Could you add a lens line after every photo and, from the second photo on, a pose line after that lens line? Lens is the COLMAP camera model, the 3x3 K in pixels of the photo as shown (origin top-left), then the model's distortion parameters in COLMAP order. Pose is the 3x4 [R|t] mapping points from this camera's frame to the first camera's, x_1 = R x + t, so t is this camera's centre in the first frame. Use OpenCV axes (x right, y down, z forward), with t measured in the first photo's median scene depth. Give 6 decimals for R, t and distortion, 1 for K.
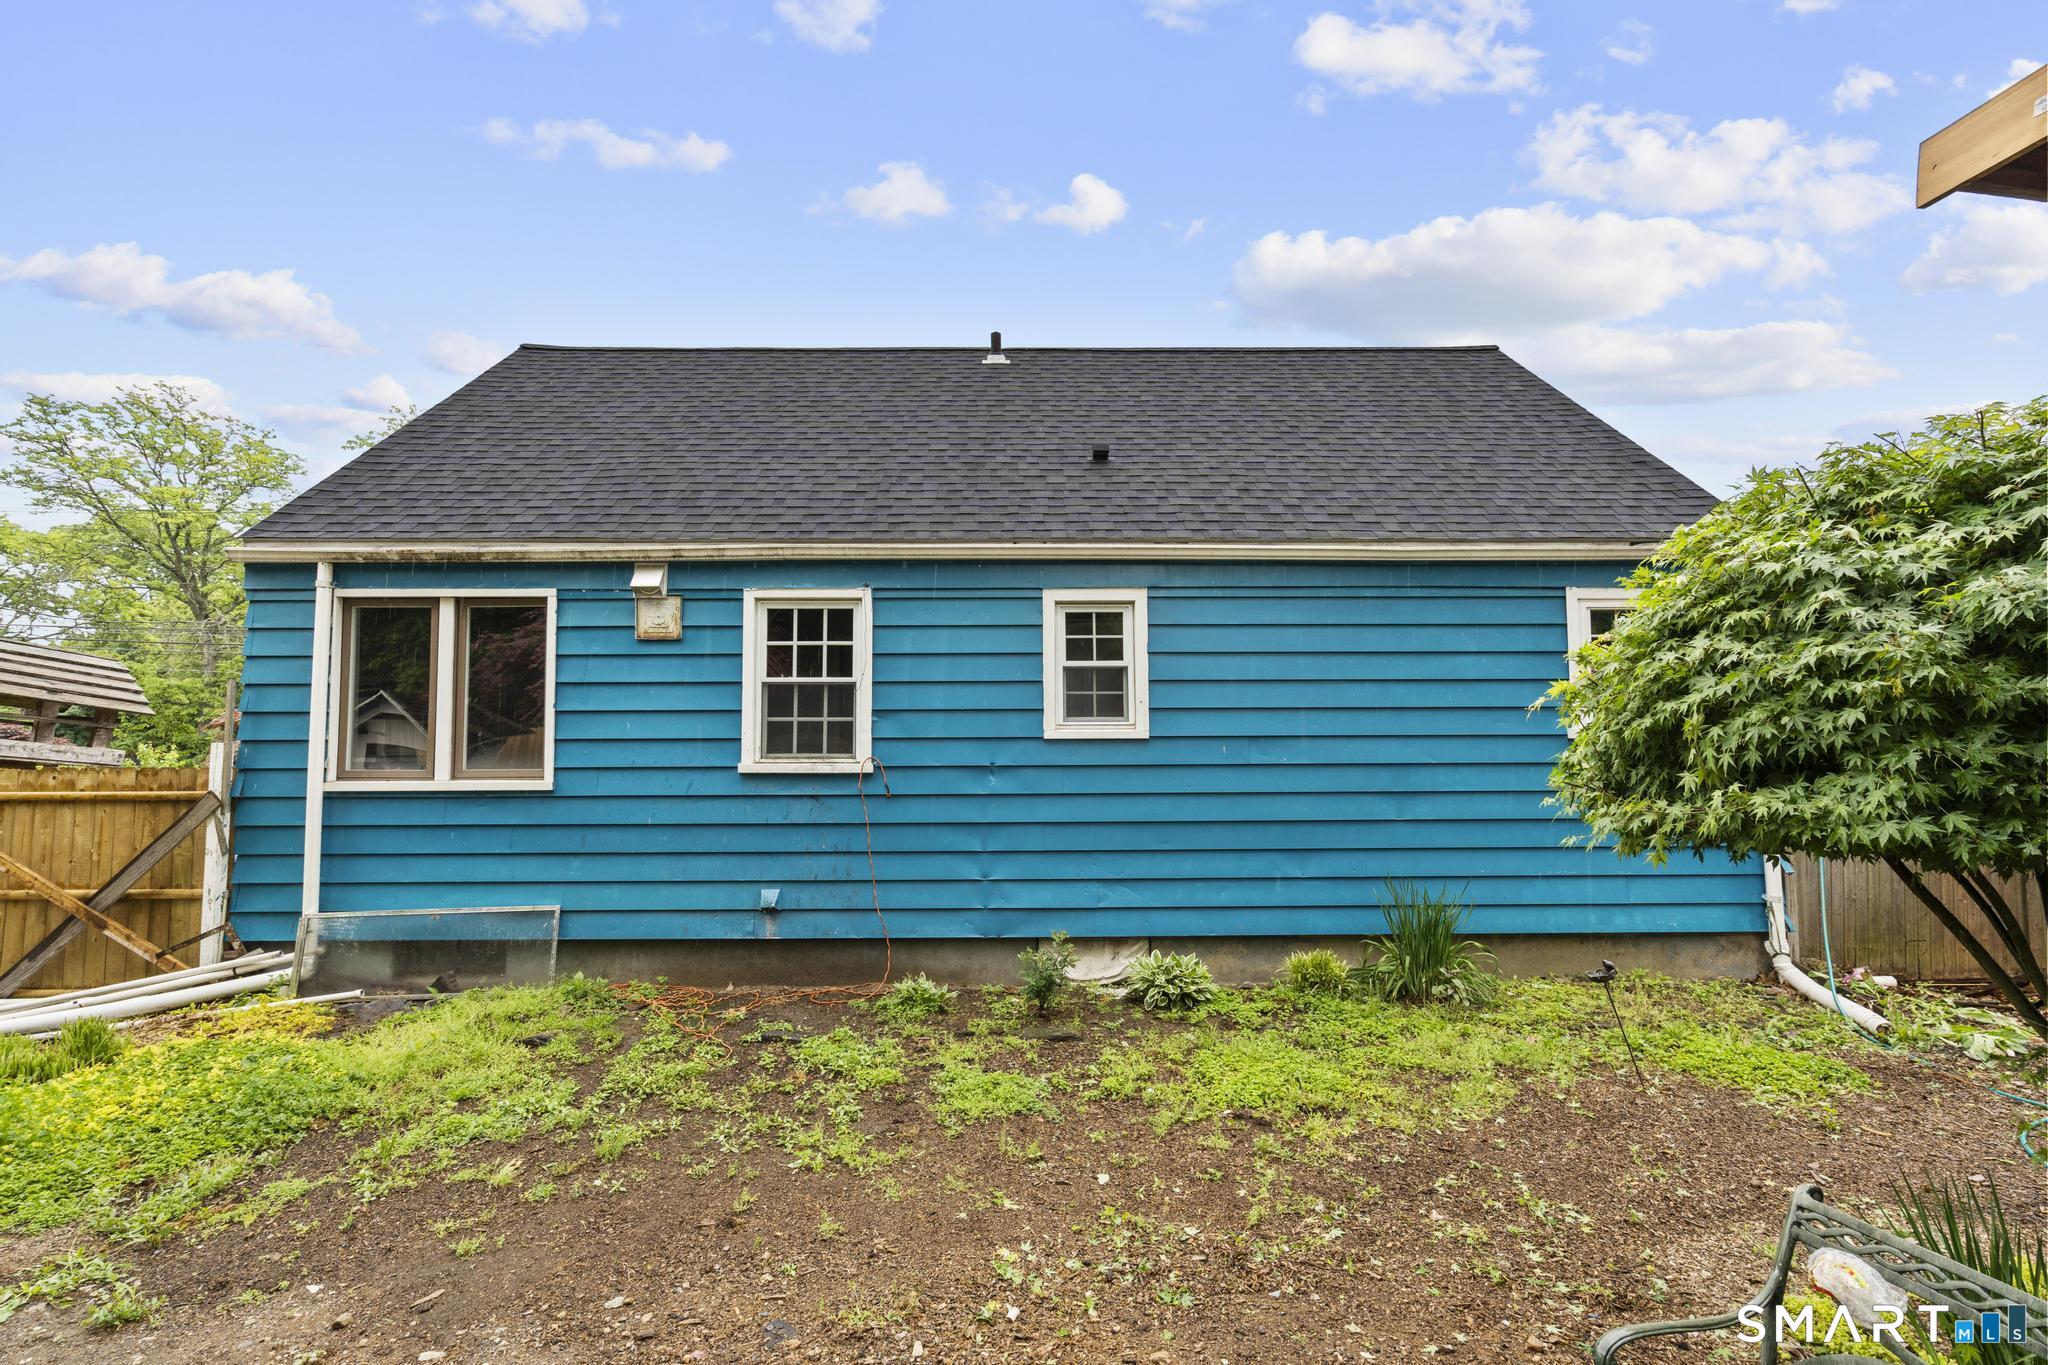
lens RADIAL K [[917.9, 0, 1025.8], [0, 917.9, 681.8], [0, 0, 1]] dist [-0.003266, 0.003825]
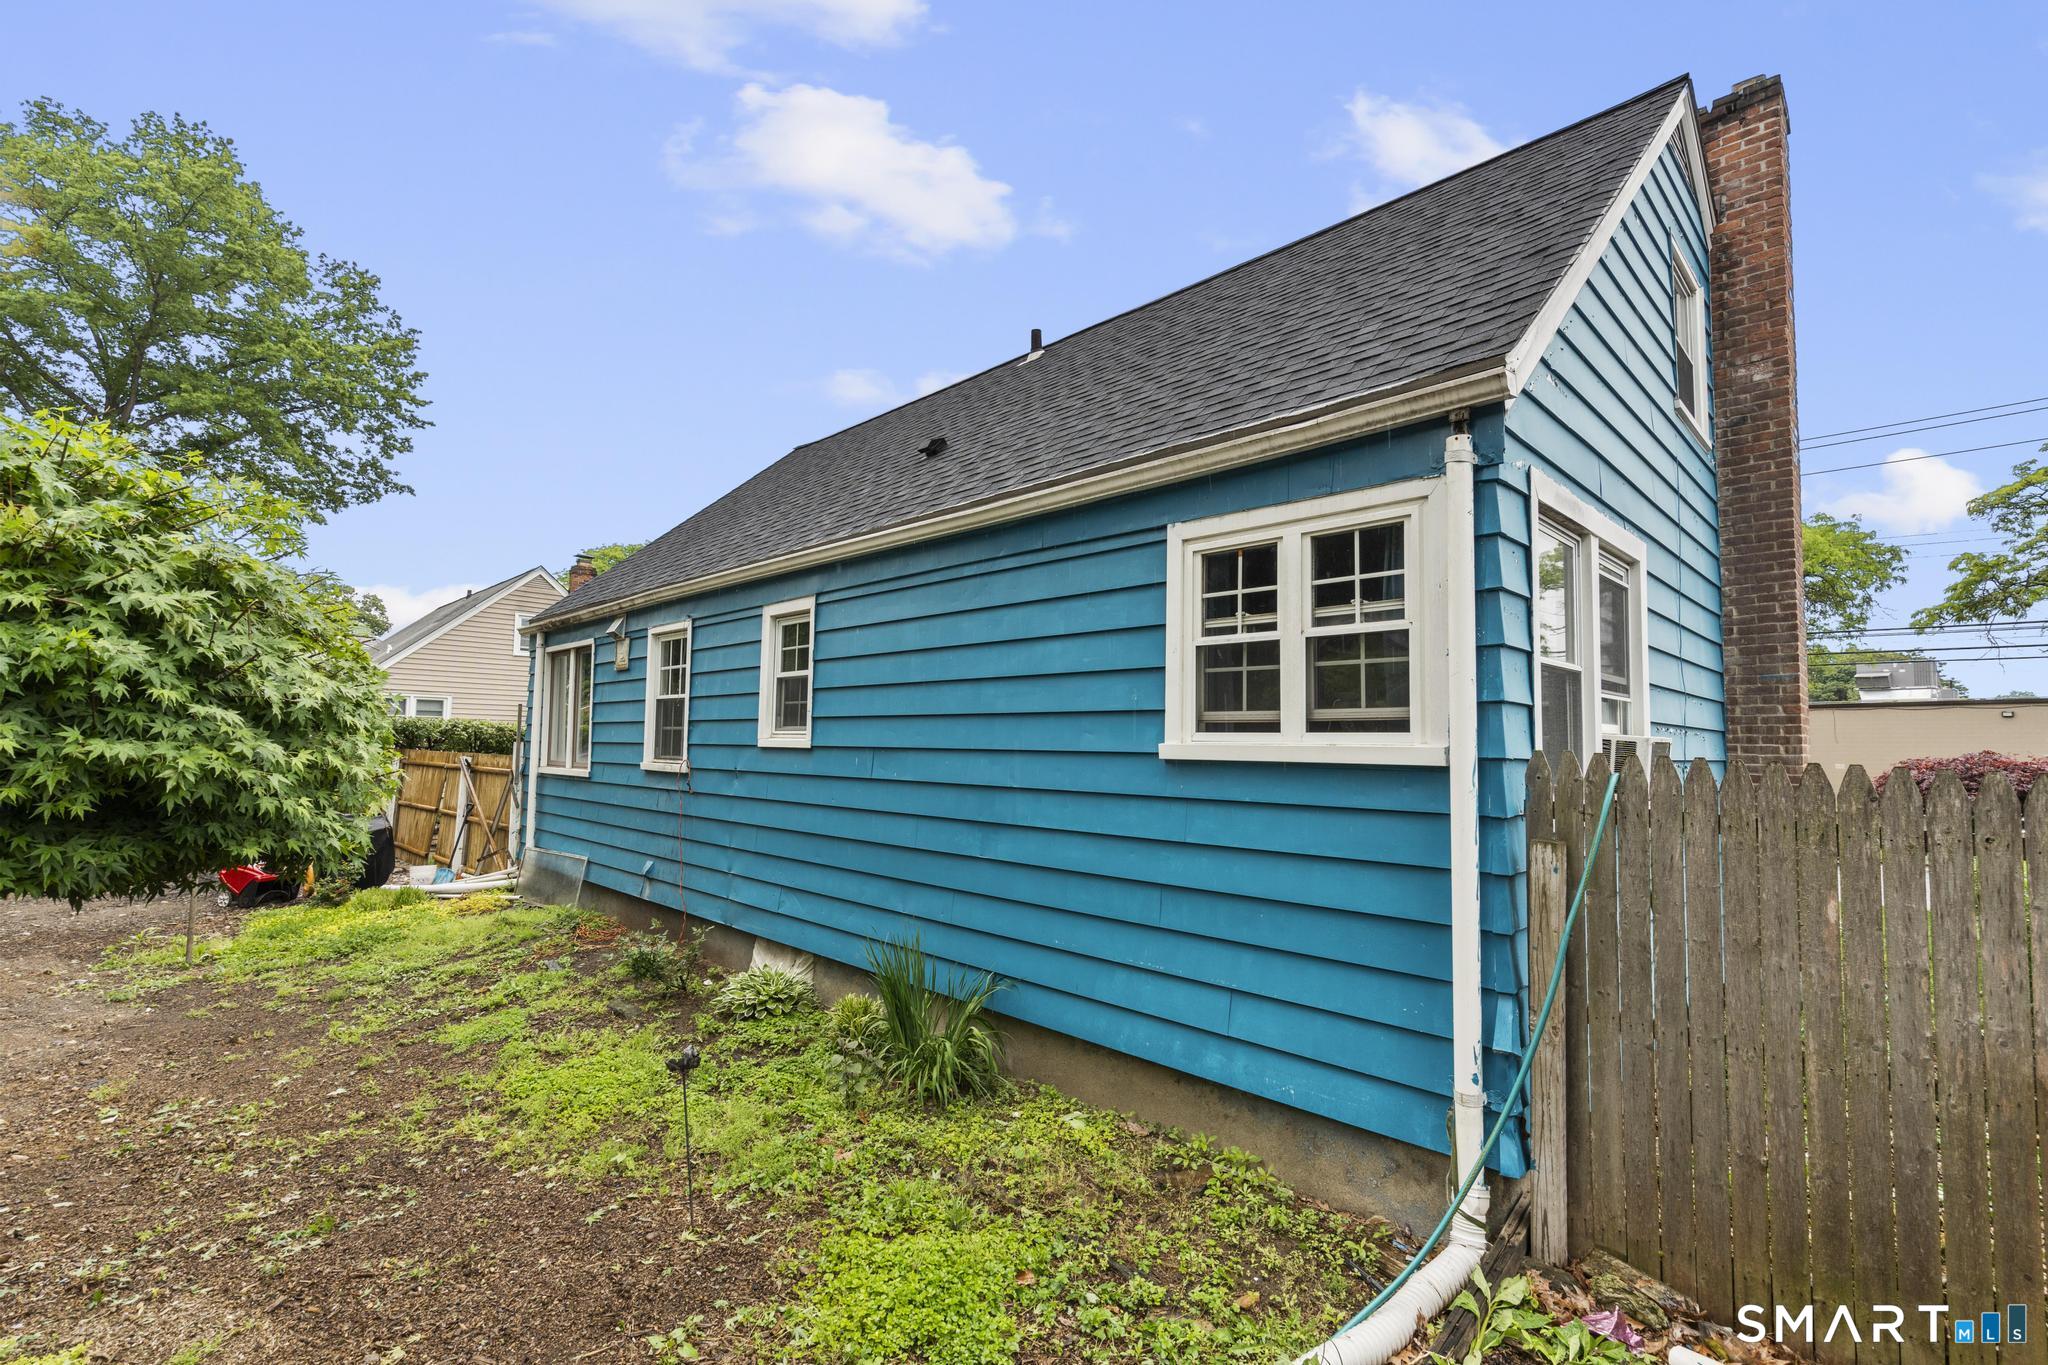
lens RADIAL K [[917.9, 0, 1018.5], [0, 917.9, 681.3], [0, 0, 1]] dist [-0.003266, 0.003825]
pose [[0.692264, -0.036875, -0.720702, 0.989330], [0.025730, 0.999320, -0.026416, 0.022087], [0.721186, -0.000257, 0.692742, 0.480334]]
